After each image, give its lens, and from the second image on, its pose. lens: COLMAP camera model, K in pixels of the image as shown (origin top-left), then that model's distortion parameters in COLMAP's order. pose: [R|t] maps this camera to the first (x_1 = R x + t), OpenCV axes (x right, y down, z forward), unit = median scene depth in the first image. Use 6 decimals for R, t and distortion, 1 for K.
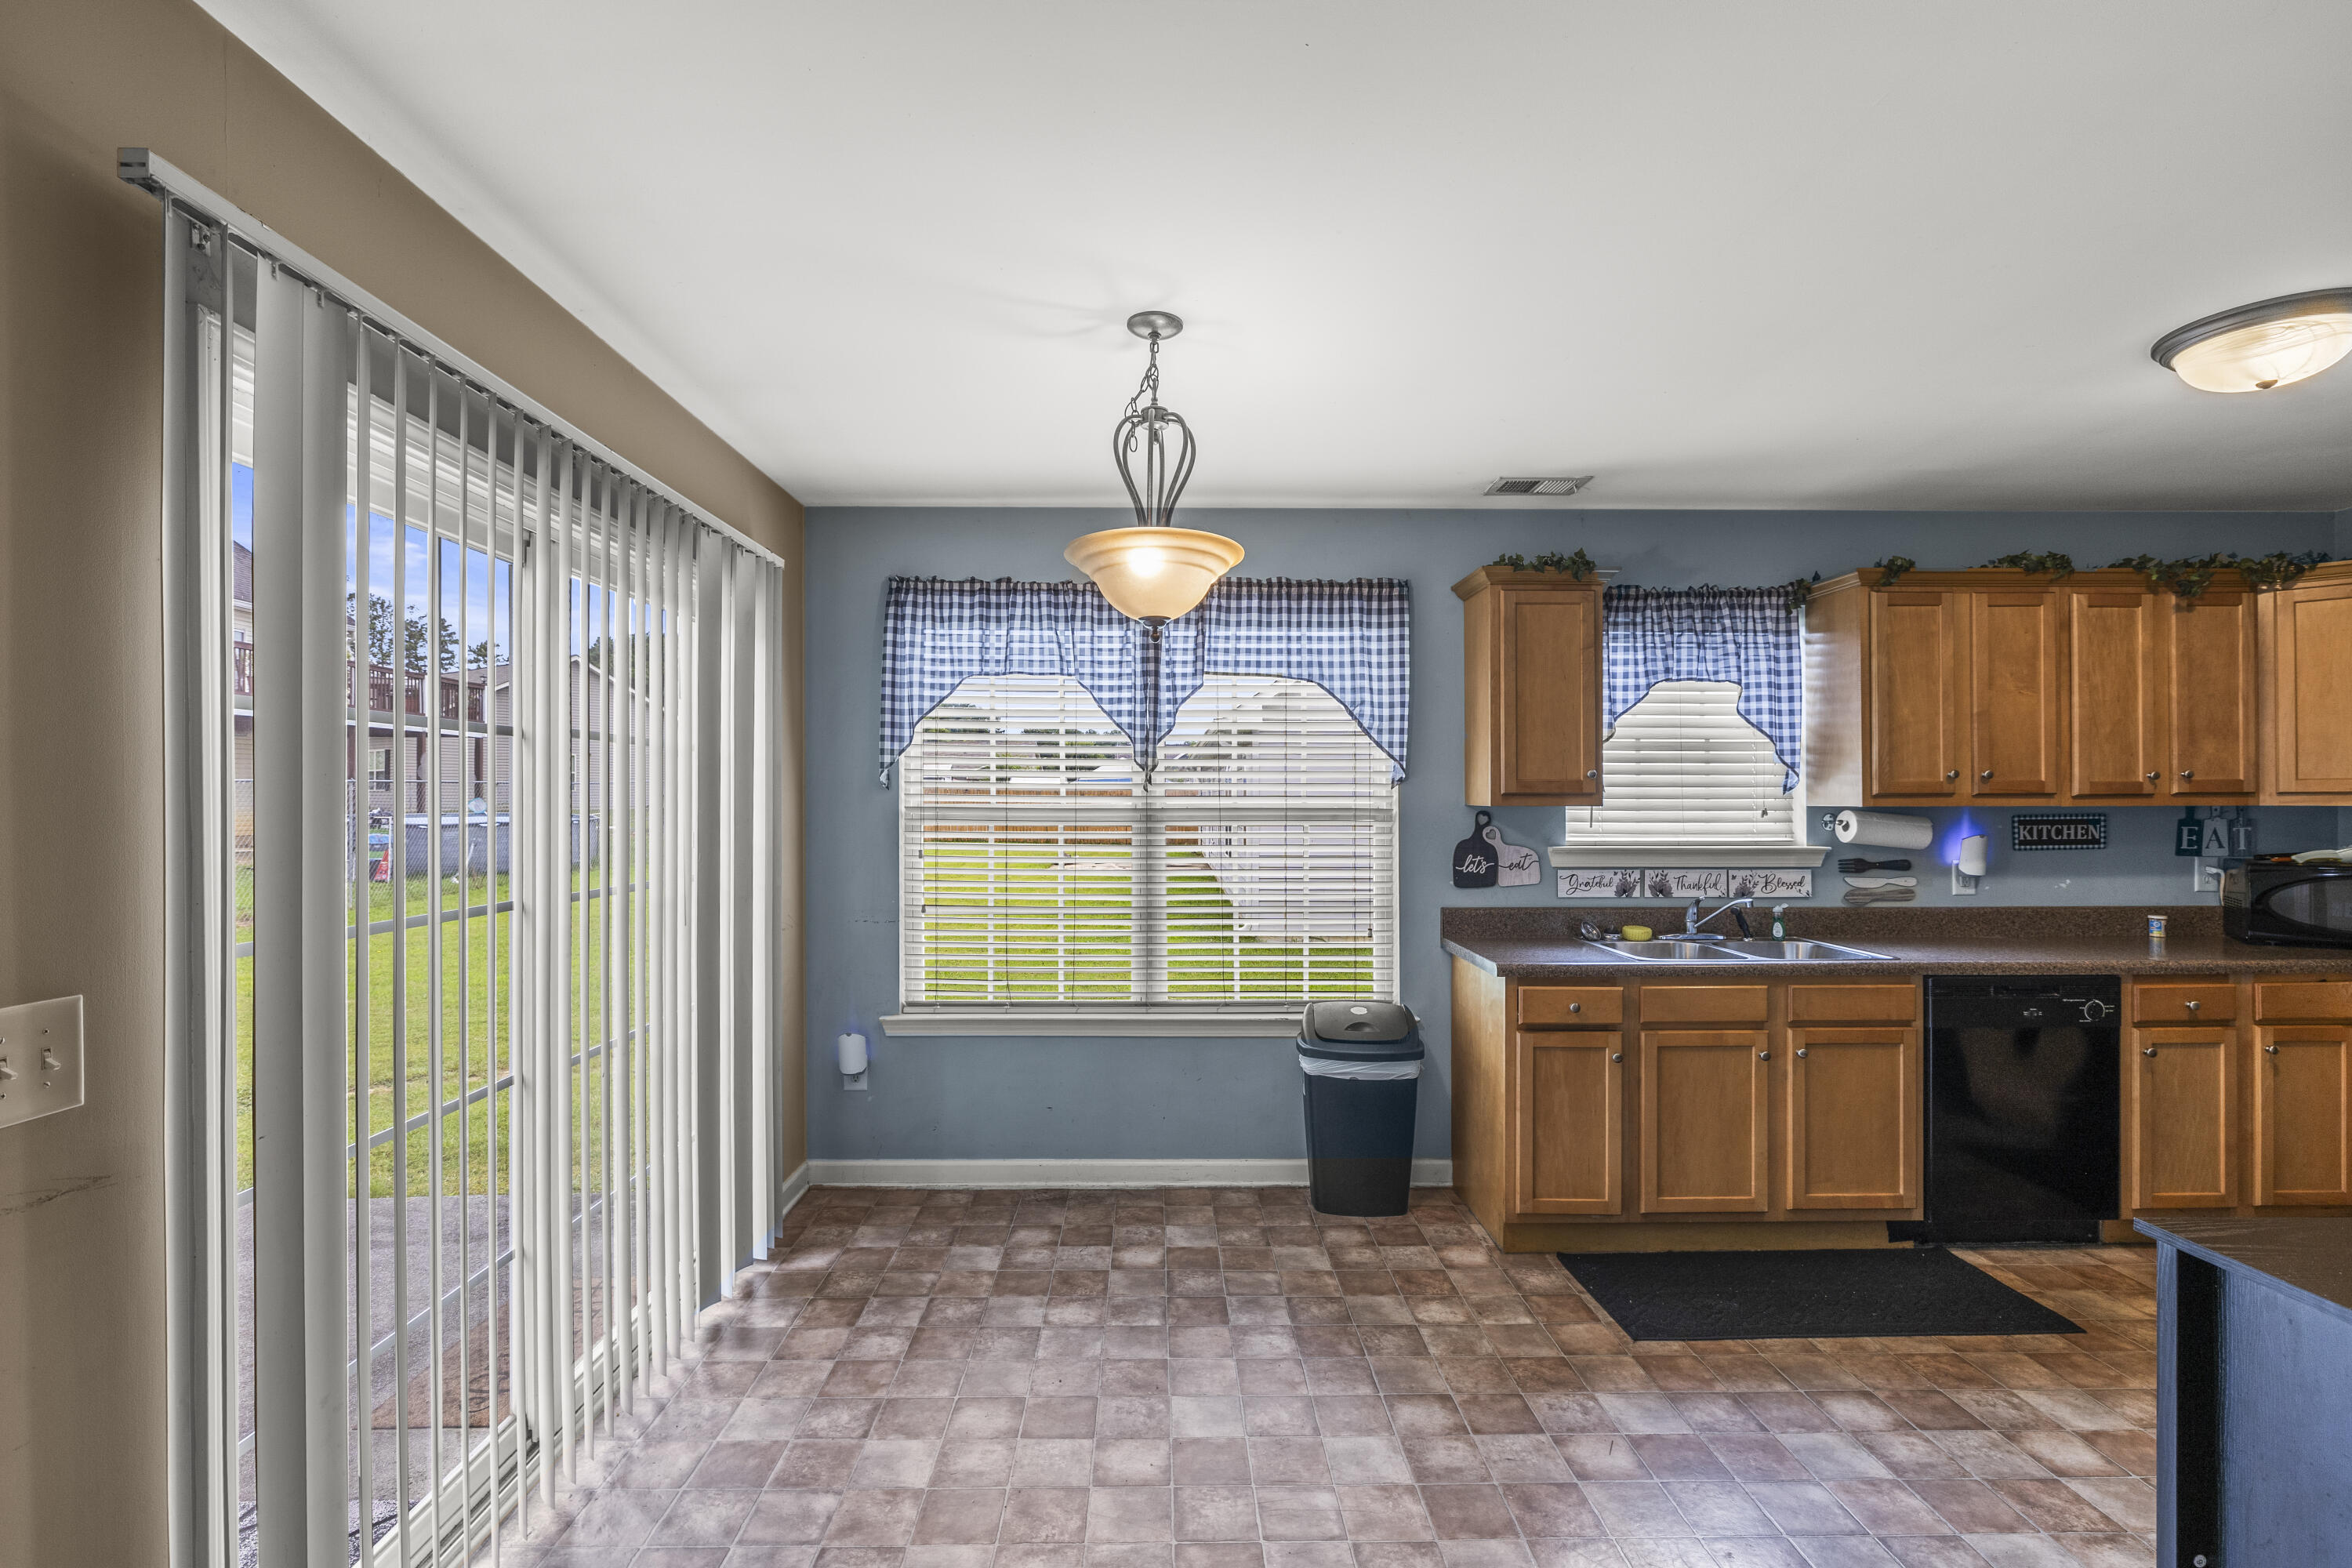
lens RADIAL K [[1064.0, 0, 1178.6], [0, 1064.0, 798.1], [0, 0, 1]] dist [-0.001952, 0.001190]
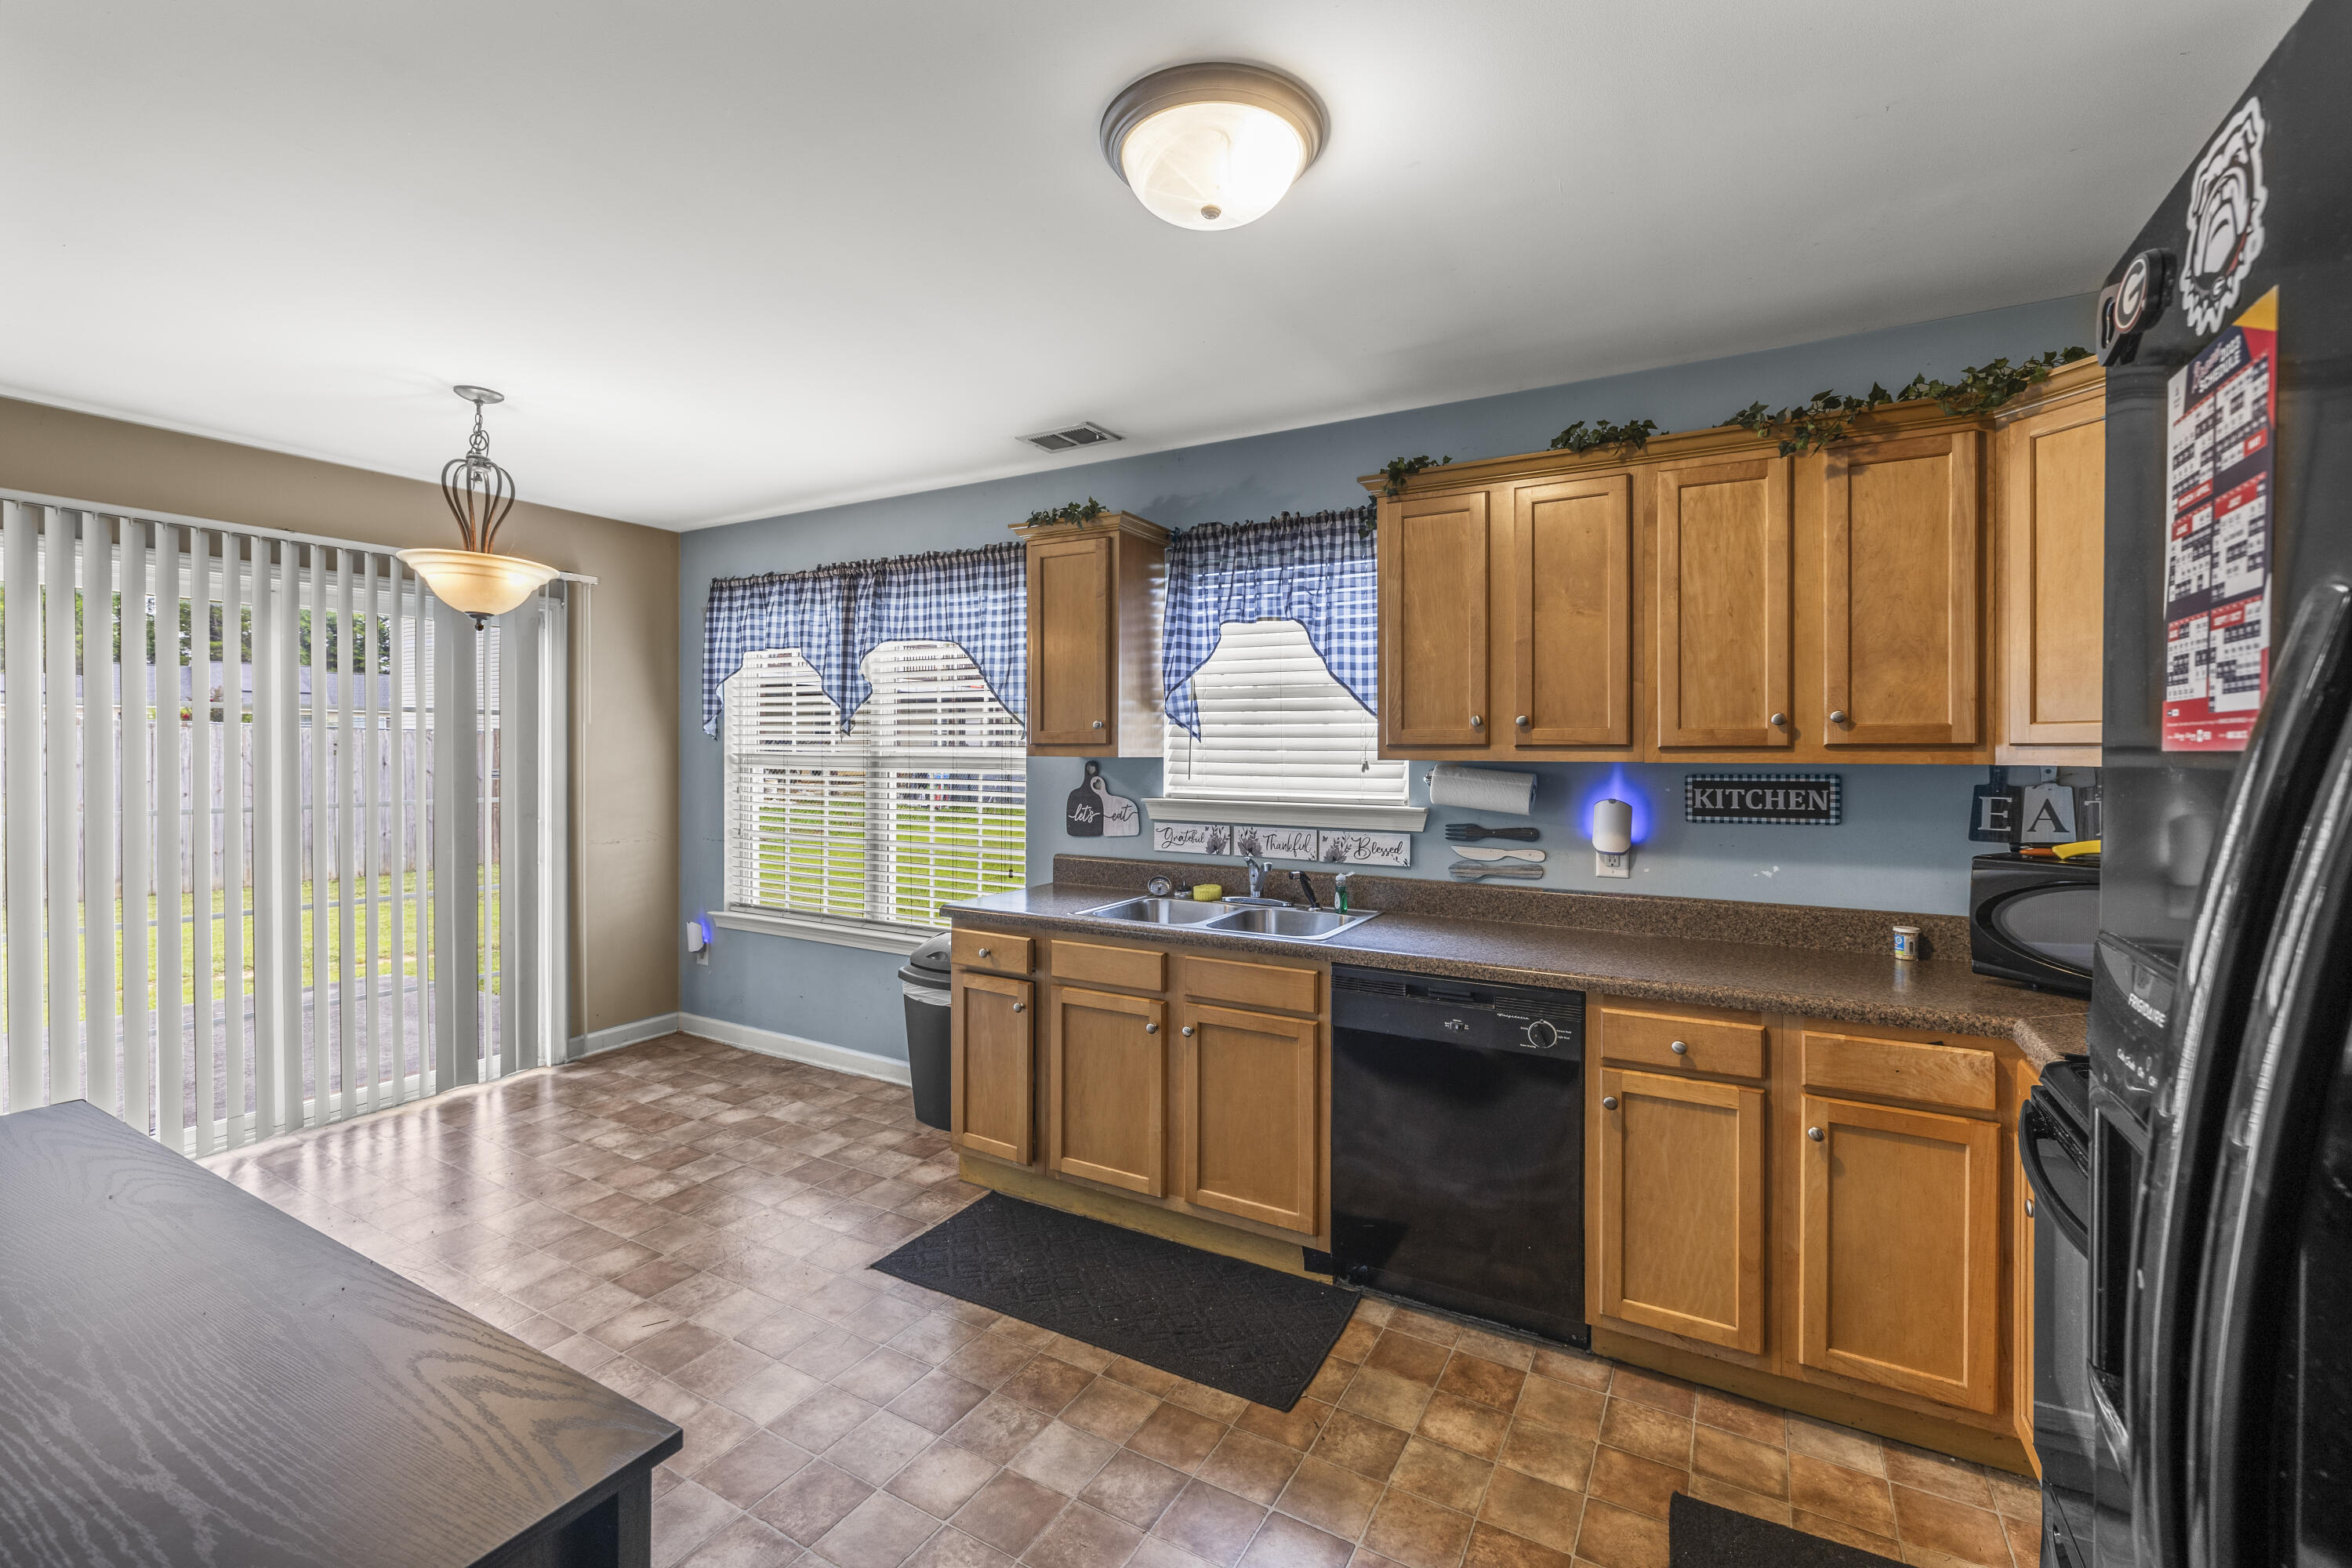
lens RADIAL K [[1002.0, 0, 1180.3], [0, 1002.0, 753.2], [0, 0, 1]] dist [0.001168, -0.000039]
pose [[0.858739, 0.006233, -0.512376, 0.870381], [-0.003297, 0.999973, 0.006638, -0.002287], [0.512403, -0.004011, 0.858736, 0.227347]]
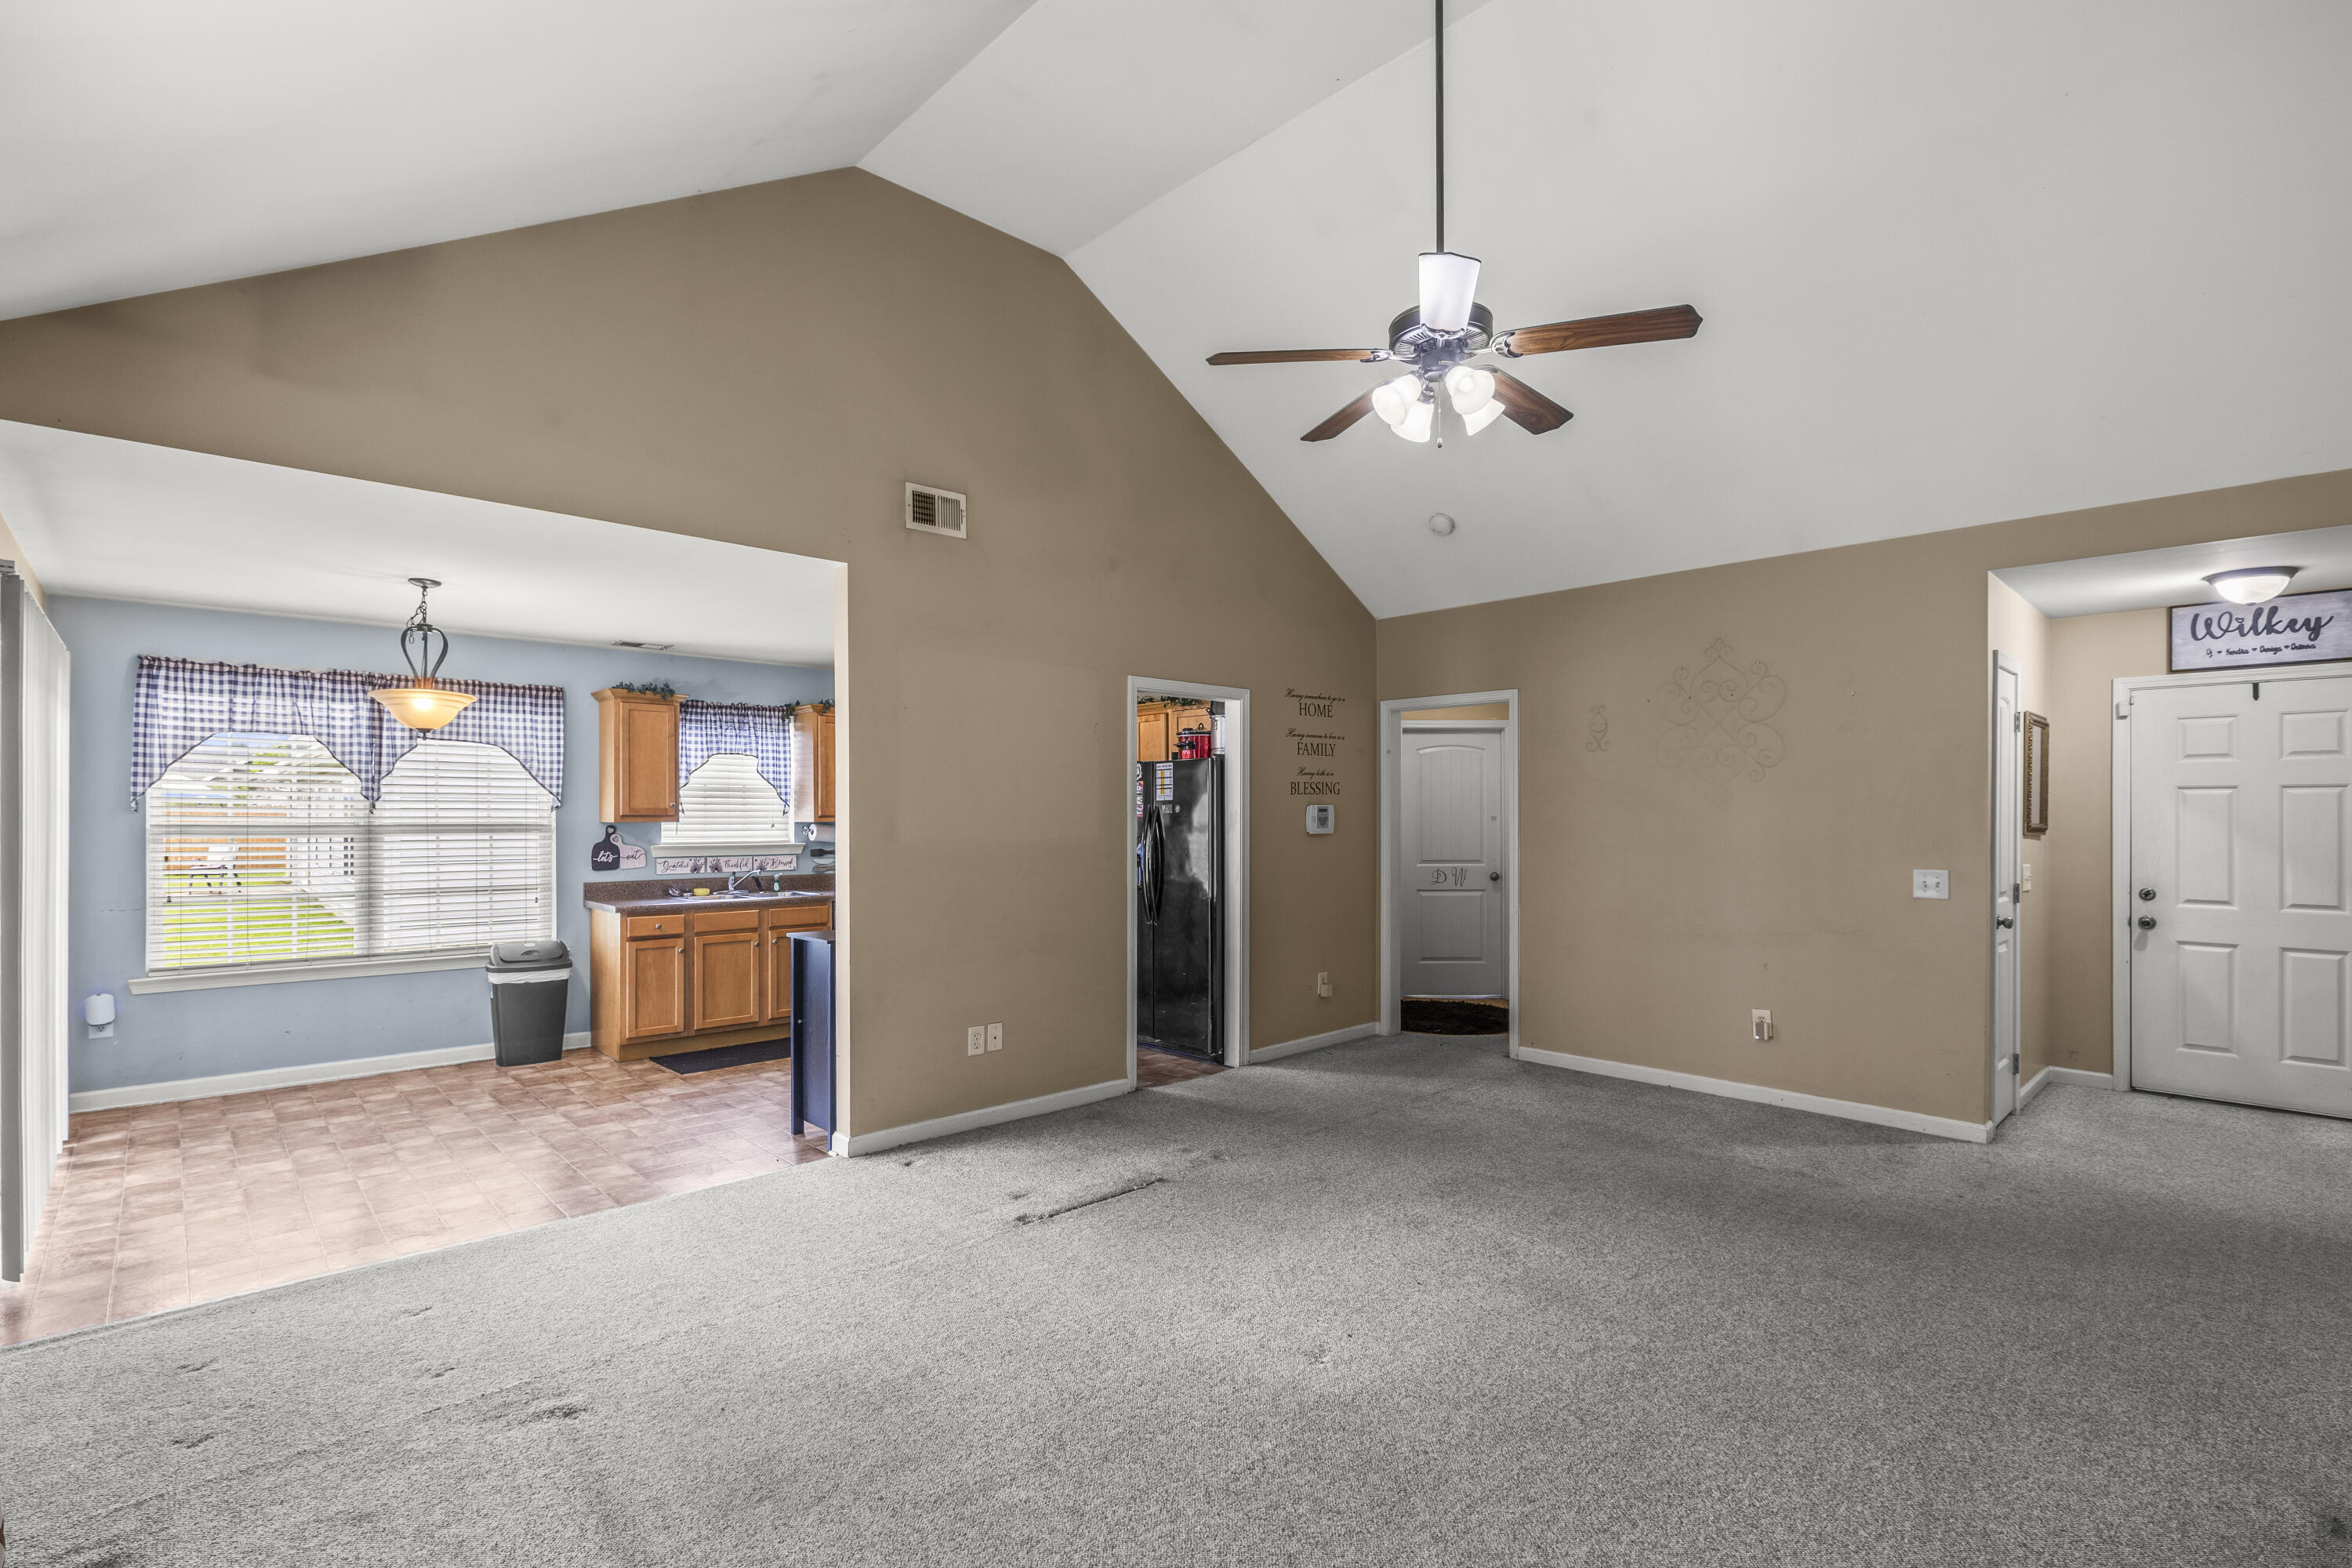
lens RADIAL K [[1064.0, 0, 1136.0], [0, 1064.0, 810.3], [0, 0, 1]] dist [-0.001952, 0.001190]
pose [[0.755640, 0.004001, 0.654975, -0.200712], [-0.000283, 0.999983, -0.005783, -0.002531], [-0.654987, 0.004185, 0.755628, -0.867445]]
